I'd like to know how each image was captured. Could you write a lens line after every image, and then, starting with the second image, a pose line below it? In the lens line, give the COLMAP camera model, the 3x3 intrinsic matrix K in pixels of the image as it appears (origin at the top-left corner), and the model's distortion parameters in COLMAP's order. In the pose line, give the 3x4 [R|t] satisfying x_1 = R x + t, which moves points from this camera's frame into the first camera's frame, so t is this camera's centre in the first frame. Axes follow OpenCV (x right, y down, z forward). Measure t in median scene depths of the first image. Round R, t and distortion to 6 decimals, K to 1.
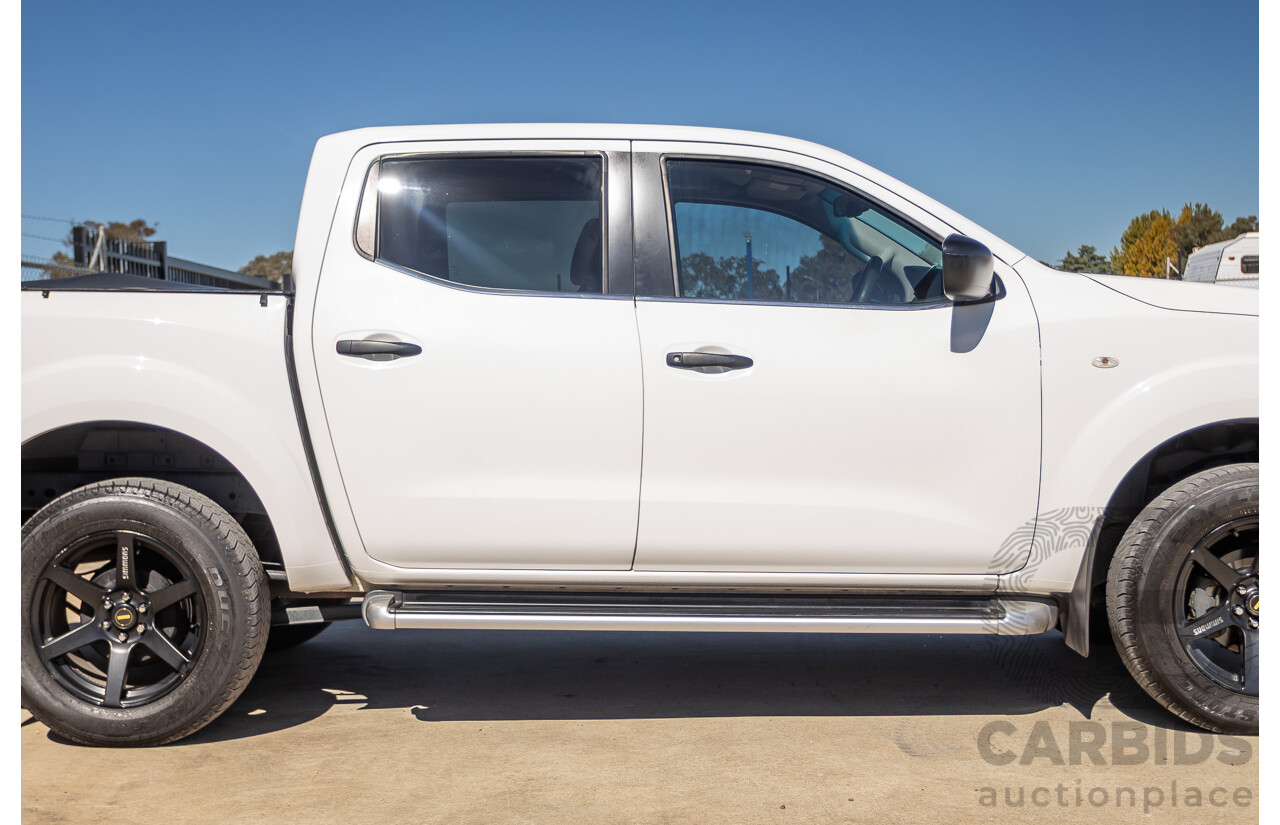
lens RADIAL K [[1911.6, 0, 626.3], [0, 1911.6, 414.6], [0, 0, 1]] dist [-0.002954, -0.022984]
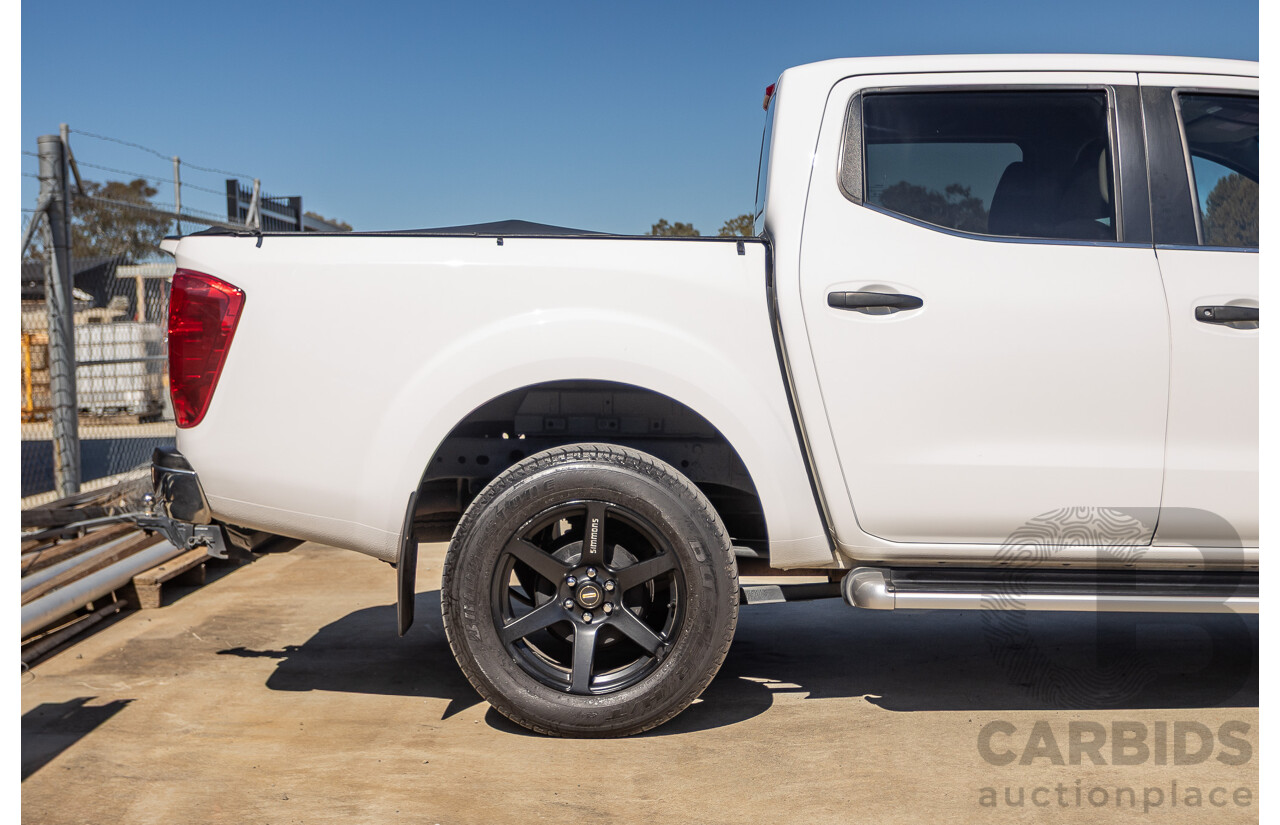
lens RADIAL K [[2074.6, 0, 641.1], [0, 2074.6, 412.8], [0, 0, 1]] dist [-0.017567, 0.020018]
pose [[0.999901, 0.002271, -0.013877, -0.226388], [-0.002122, 0.999940, 0.010752, 0.008179], [0.013901, -0.010721, 0.999846, 0.011682]]
